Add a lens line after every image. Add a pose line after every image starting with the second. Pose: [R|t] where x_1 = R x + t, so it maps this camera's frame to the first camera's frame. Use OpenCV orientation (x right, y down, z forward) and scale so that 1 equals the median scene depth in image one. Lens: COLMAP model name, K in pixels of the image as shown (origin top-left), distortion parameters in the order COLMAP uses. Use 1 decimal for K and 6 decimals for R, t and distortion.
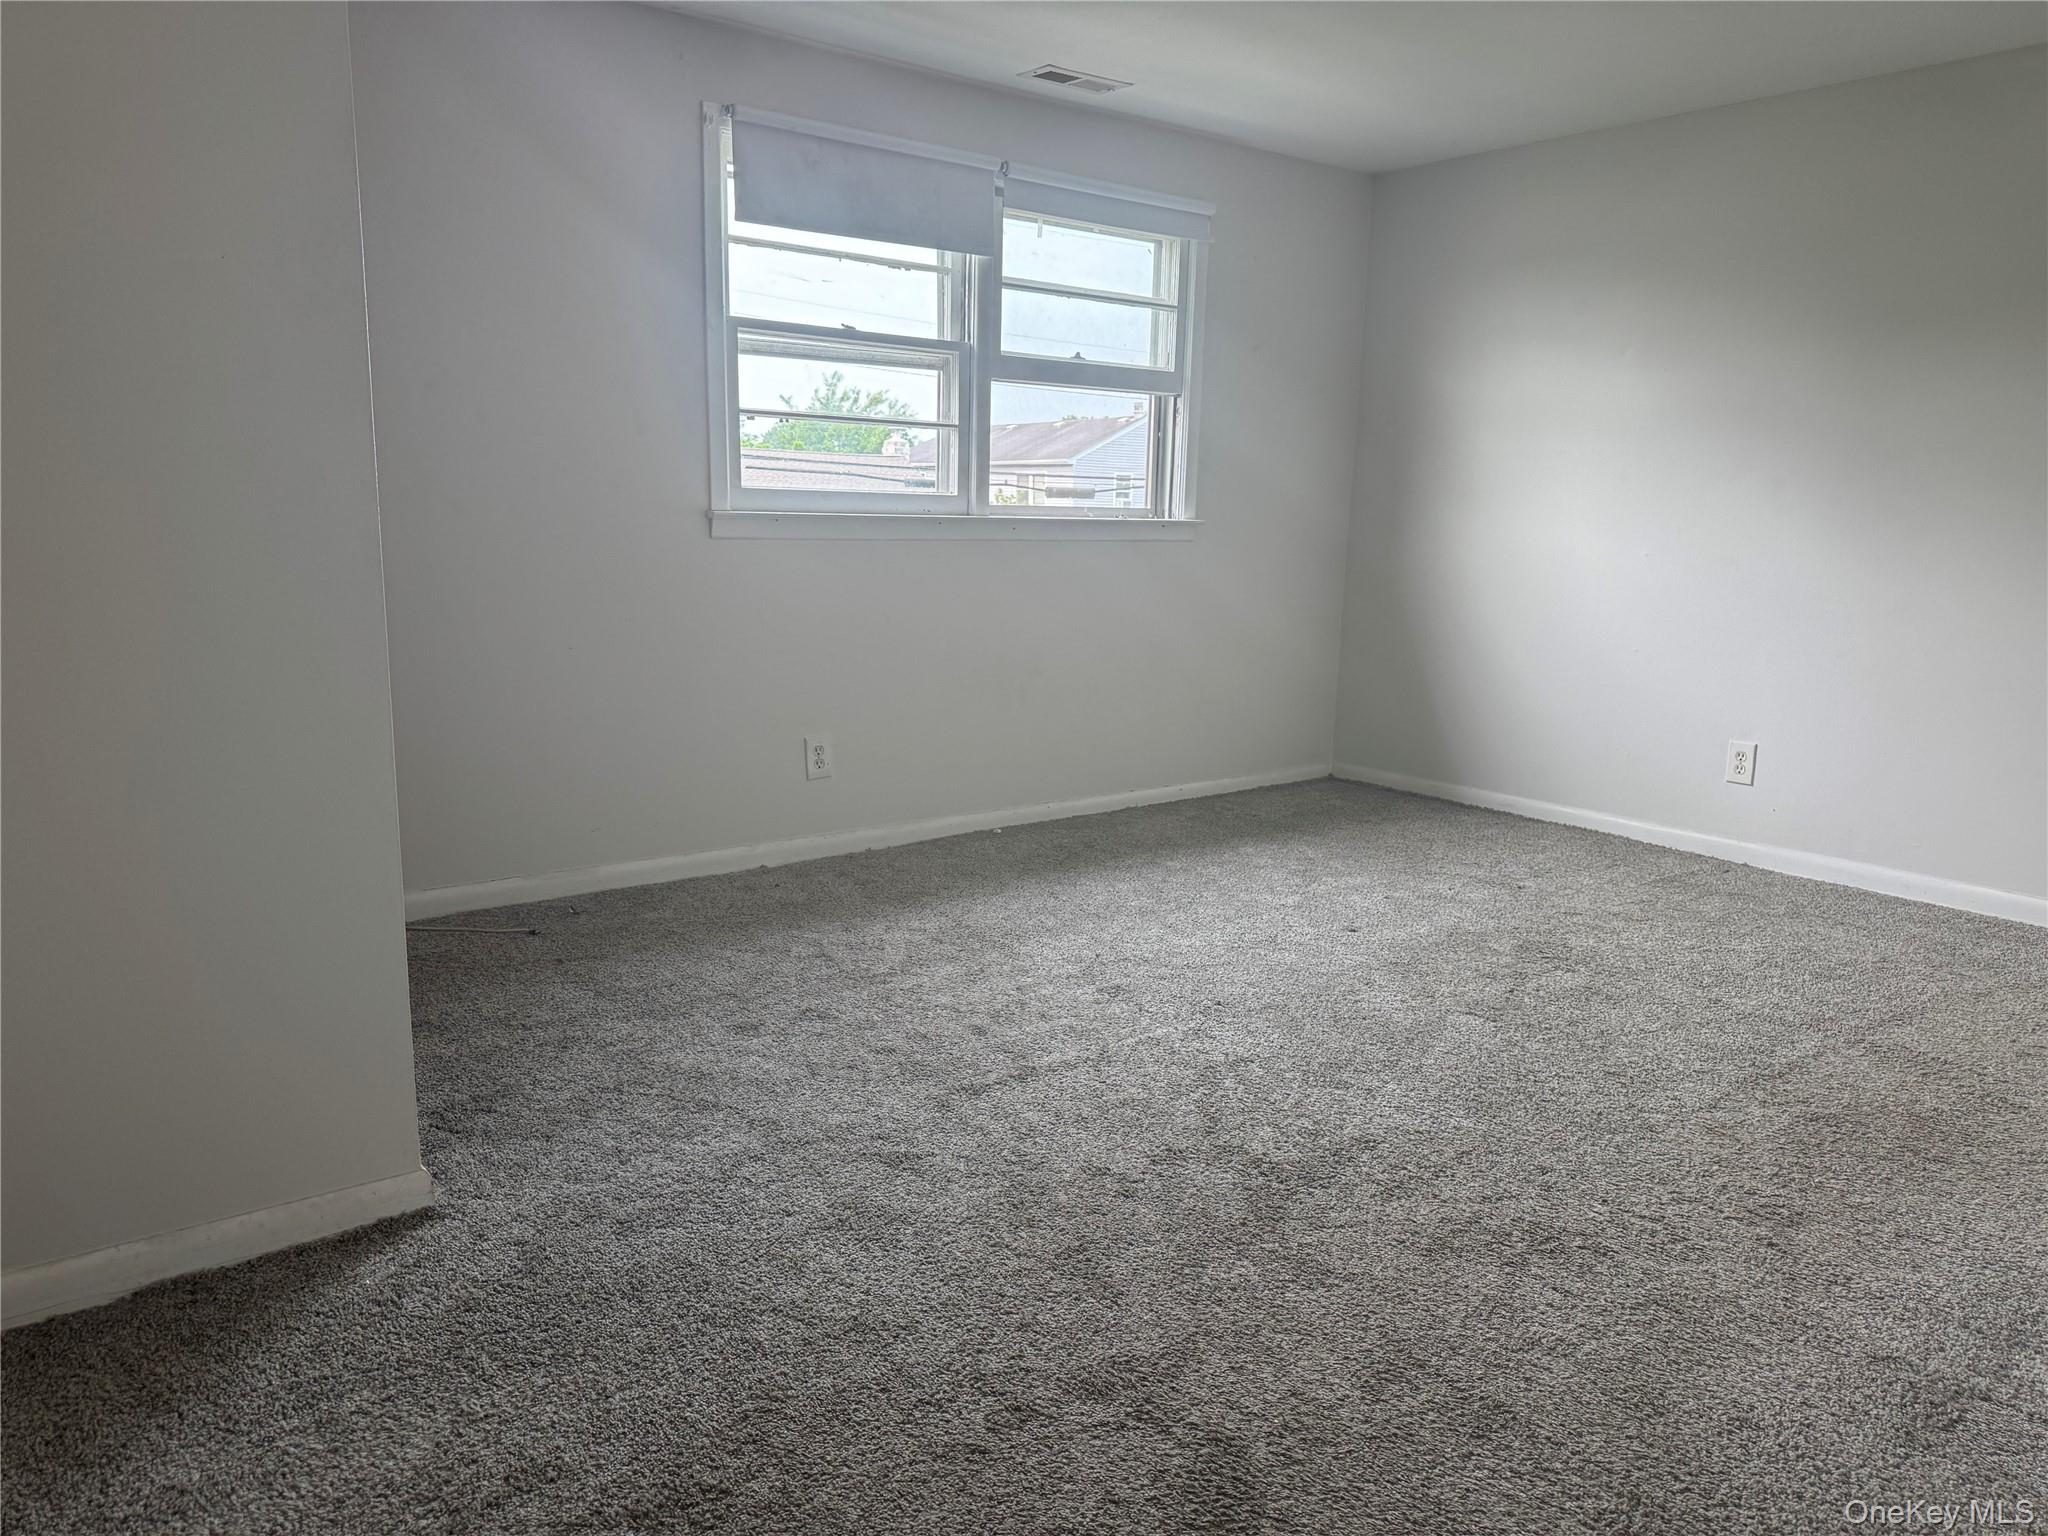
lens RADIAL K [[1446.3, 0, 1023.4], [0, 1446.3, 777.7], [0, 0, 1]] dist [0.038905, -0.044053]
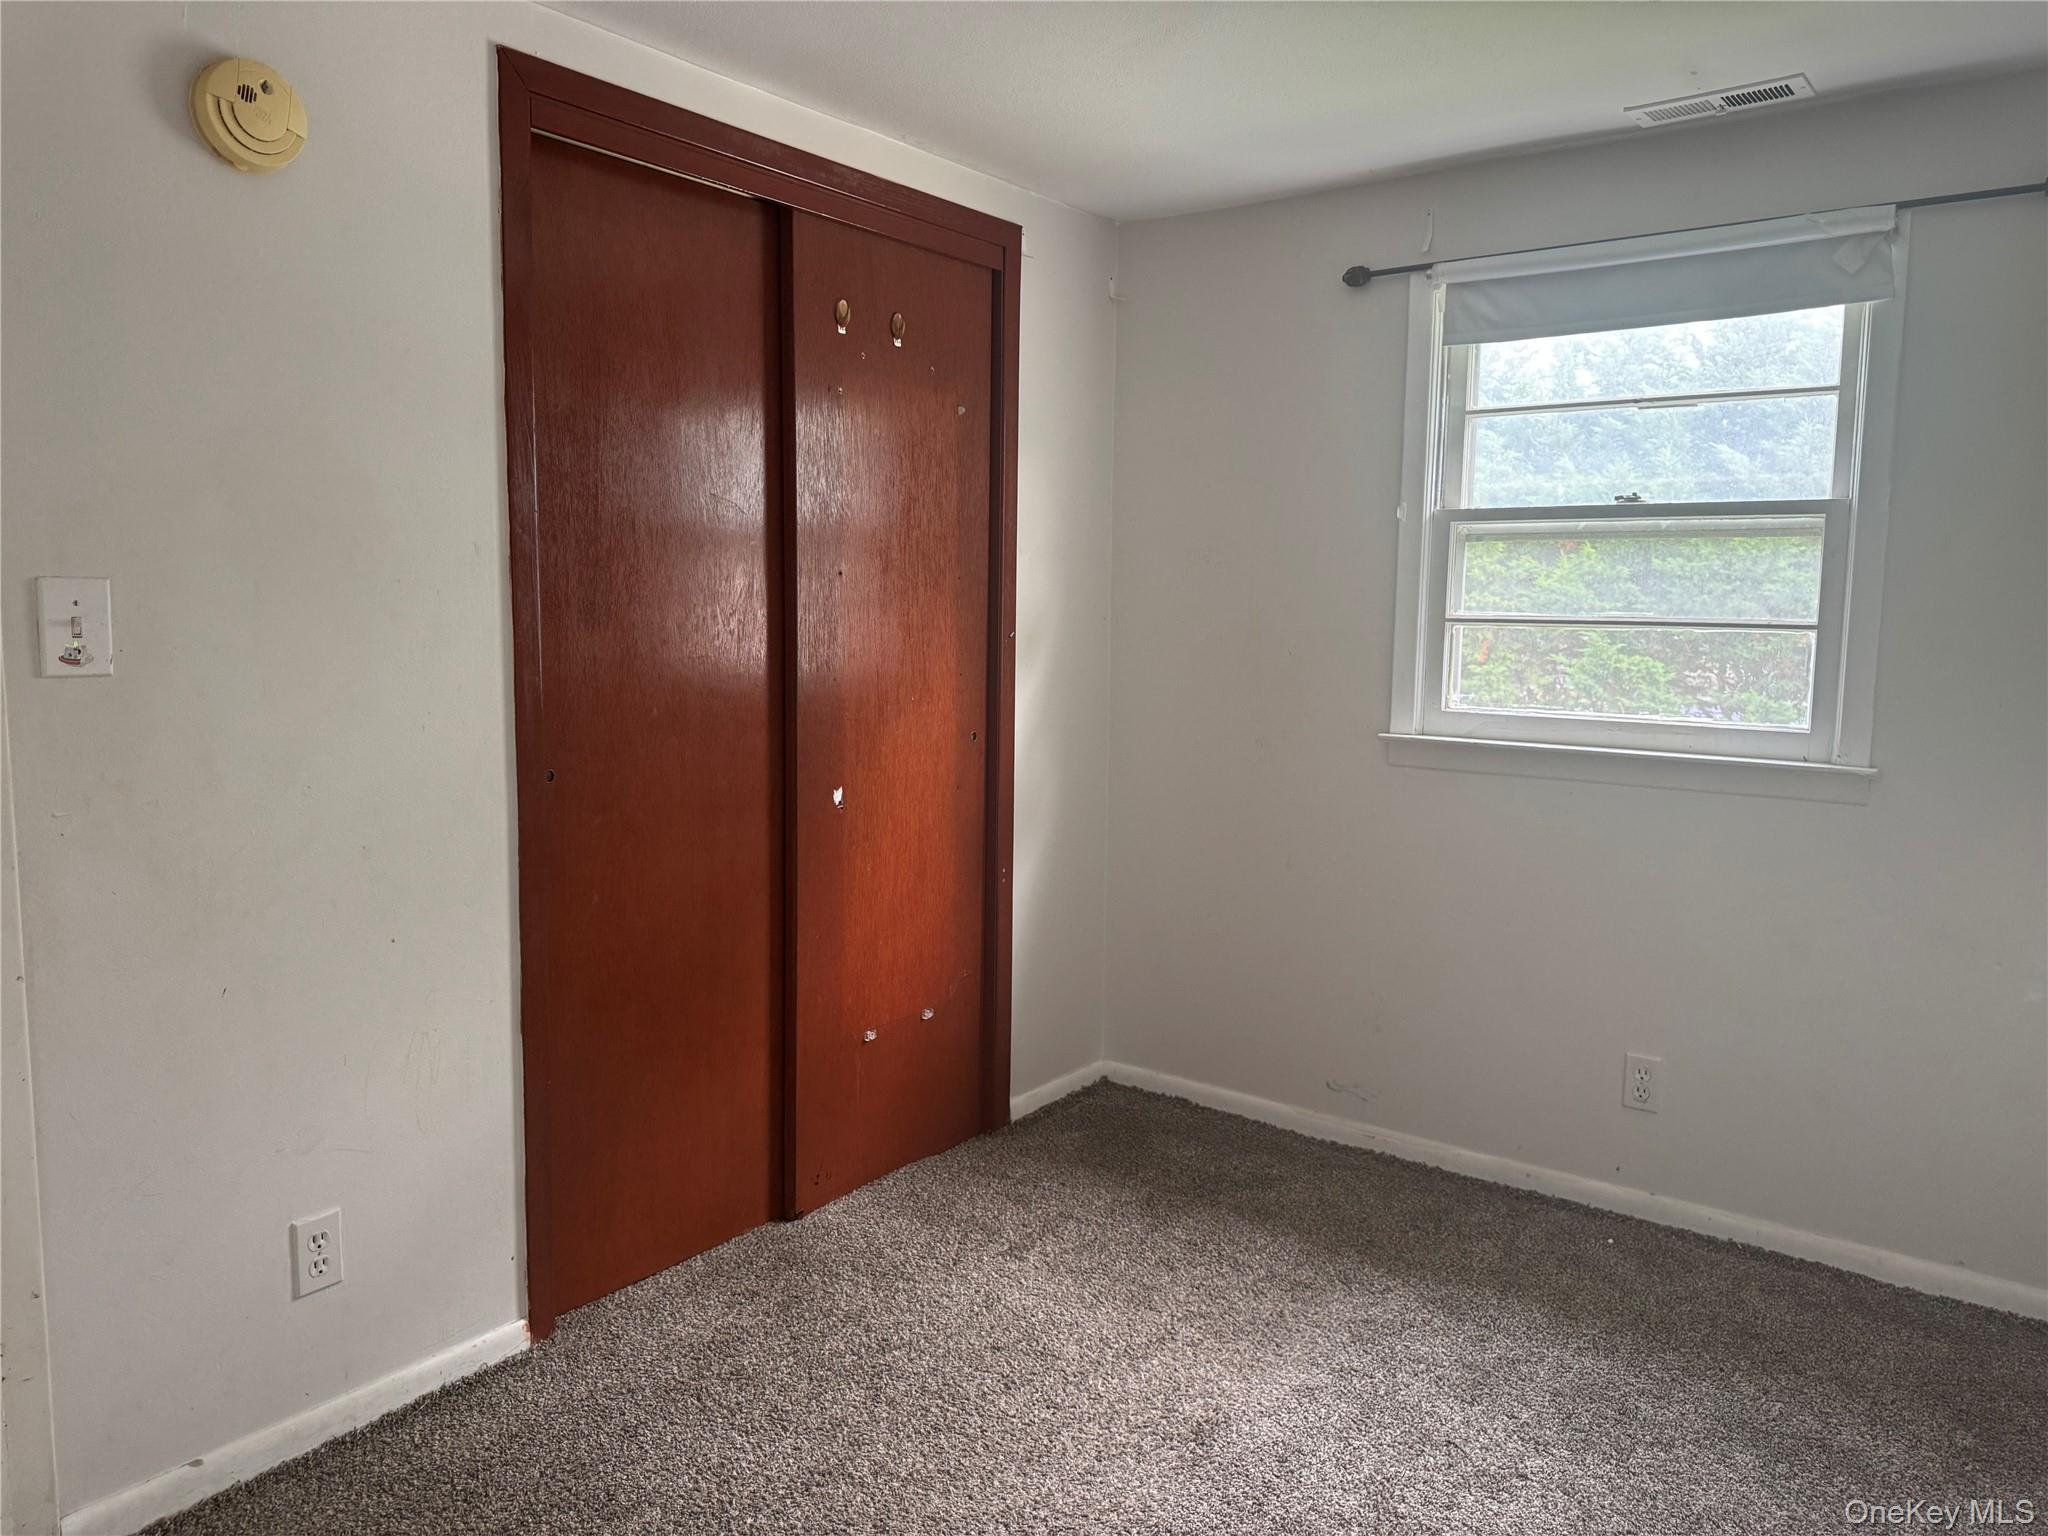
lens RADIAL K [[1446.3, 0, 1018.1], [0, 1446.3, 758.5], [0, 0, 1]] dist [0.038905, -0.044053]
pose [[0.223292, 0.089814, -0.970605, 0.561682], [-0.188495, 0.980929, 0.047405, -0.166729], [0.956353, 0.172369, 0.235963, 0.582823]]
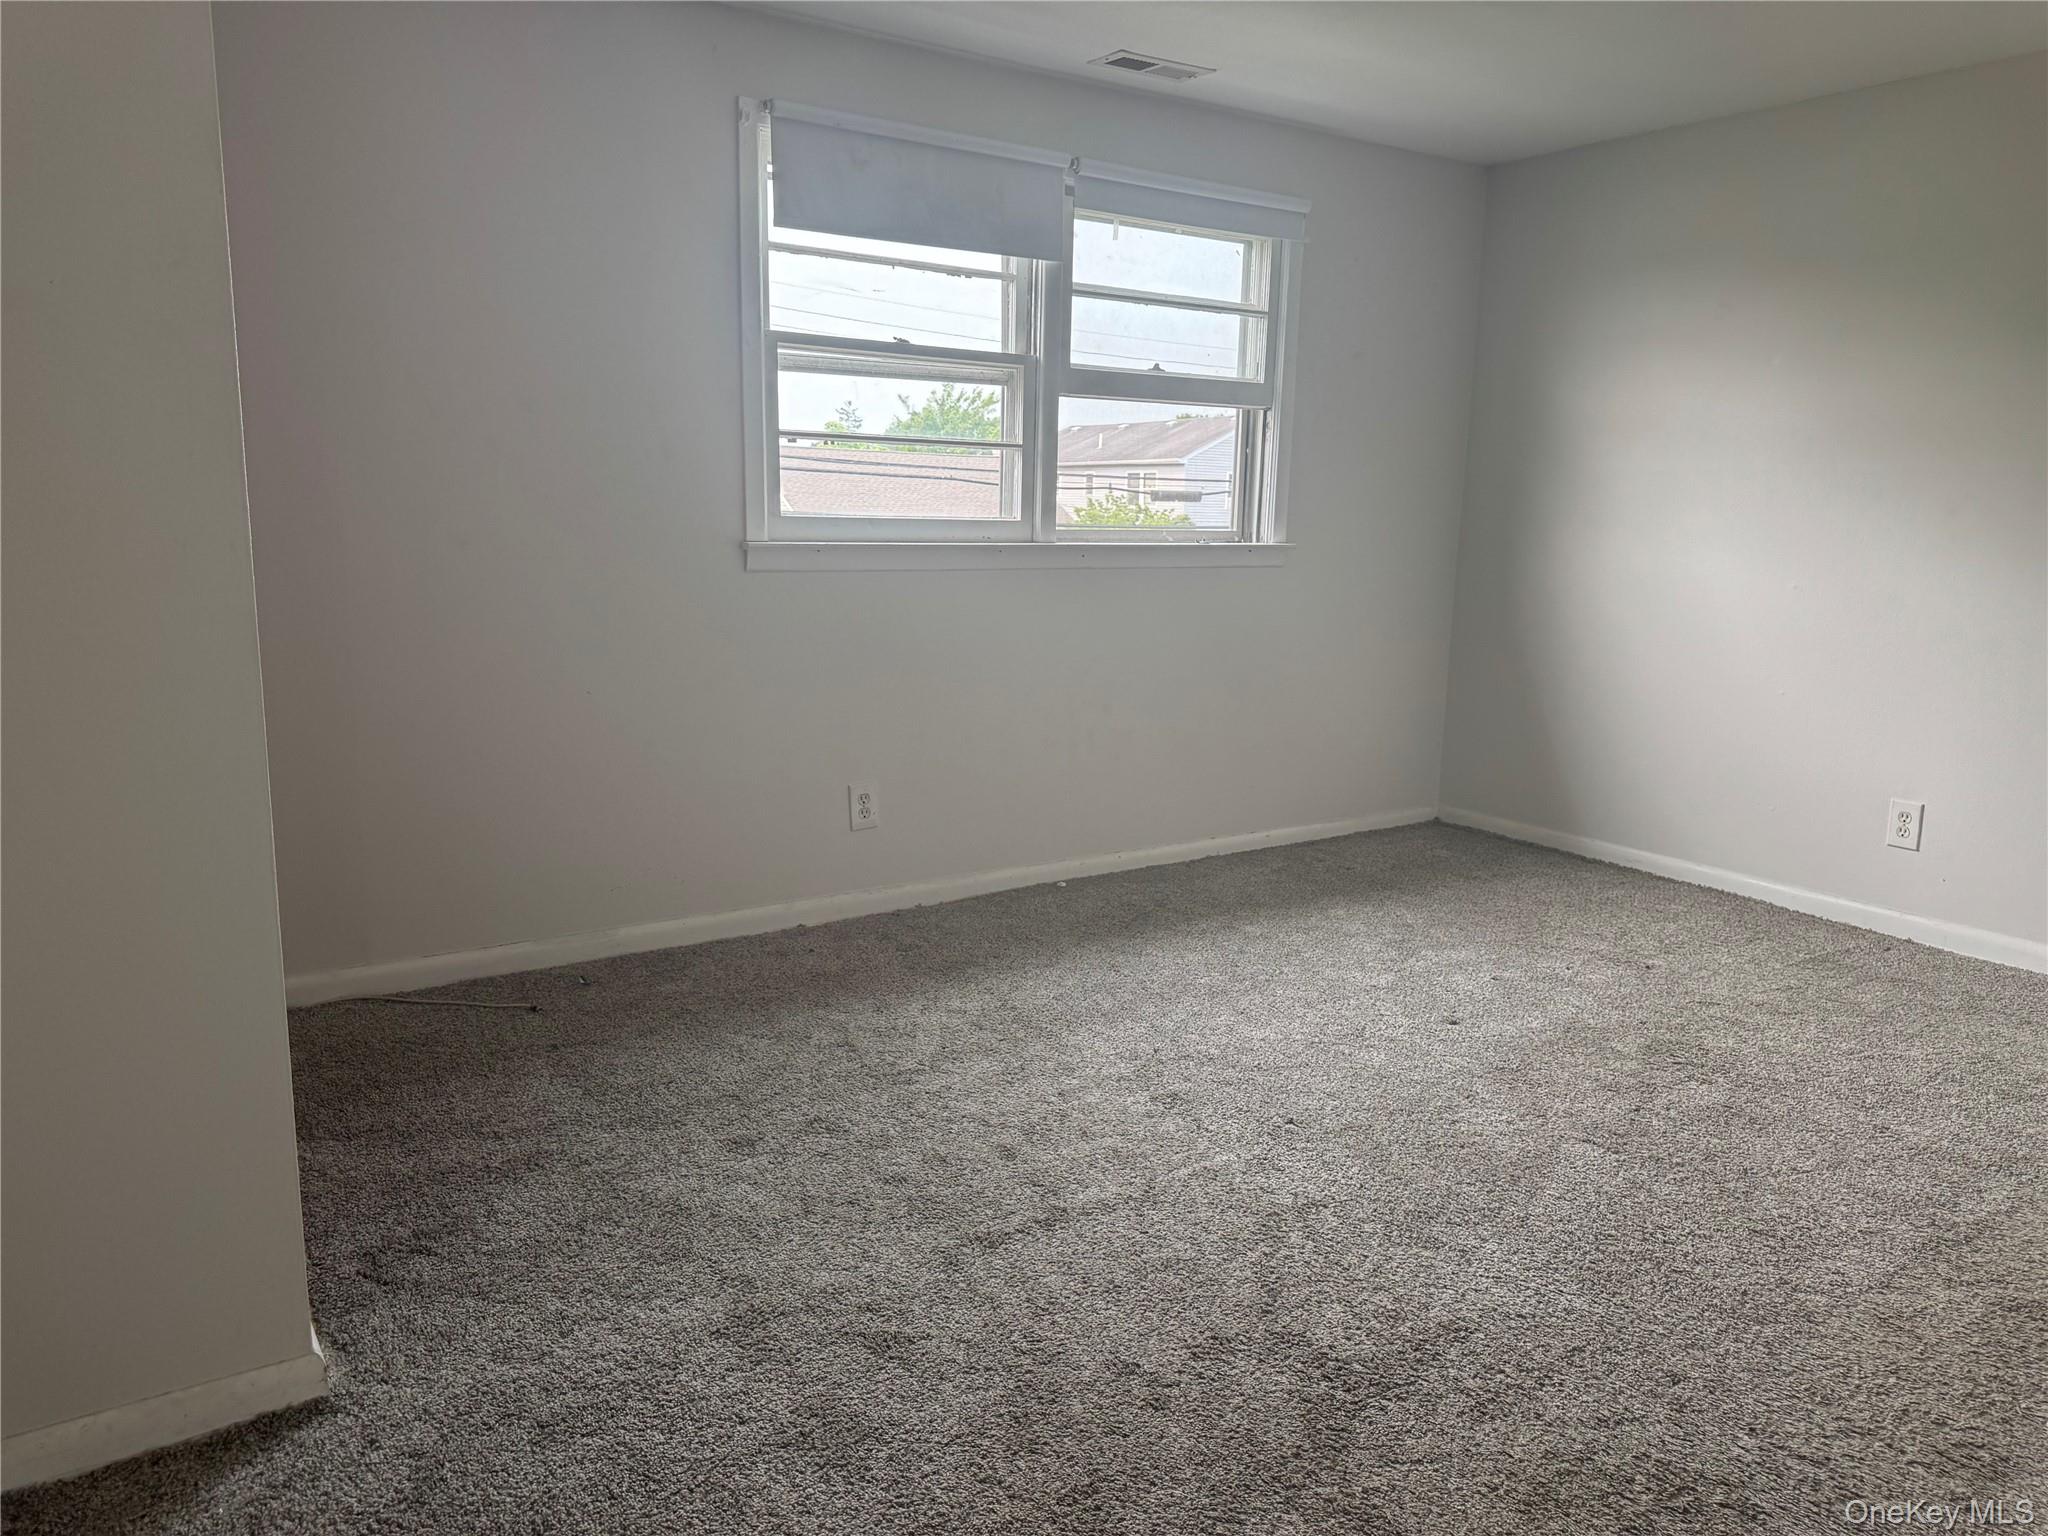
lens RADIAL K [[1446.3, 0, 1046.2], [0, 1446.3, 756.0], [0, 0, 1]] dist [0.038905, -0.044053]
pose [[0.997986, 0.011949, -0.062301, 0.032566], [-0.012678, 0.999856, -0.011312, -0.039996], [0.062157, 0.012079, 0.997993, 0.098446]]
